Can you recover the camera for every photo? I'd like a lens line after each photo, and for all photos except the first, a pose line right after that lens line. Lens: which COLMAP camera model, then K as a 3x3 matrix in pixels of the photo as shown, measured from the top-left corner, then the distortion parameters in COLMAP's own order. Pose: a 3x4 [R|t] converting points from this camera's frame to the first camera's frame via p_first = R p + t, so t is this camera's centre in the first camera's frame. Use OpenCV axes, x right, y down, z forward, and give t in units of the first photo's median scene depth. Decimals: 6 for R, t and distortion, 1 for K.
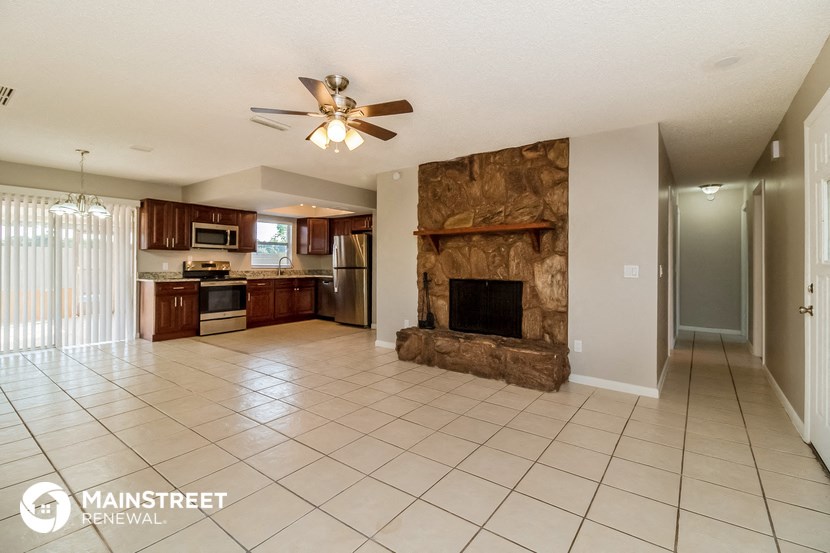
lens RADIAL K [[384.0, 0, 404.3], [0, 384.0, 260.5], [0, 0, 1]] dist [-0.000373, 0.000108]
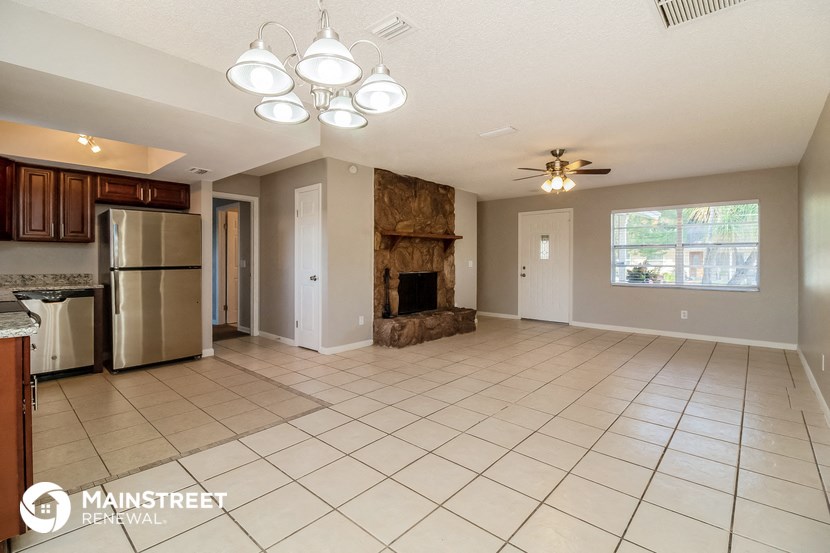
lens RADIAL K [[384.0, 0, 413.7], [0, 384.0, 262.4], [0, 0, 1]] dist [-0.000373, 0.000108]
pose [[0.065406, -0.006650, 0.997837, -1.145642], [-0.005575, 0.999960, 0.007030, 0.005890], [-0.997843, -0.006022, 0.065366, 0.923151]]
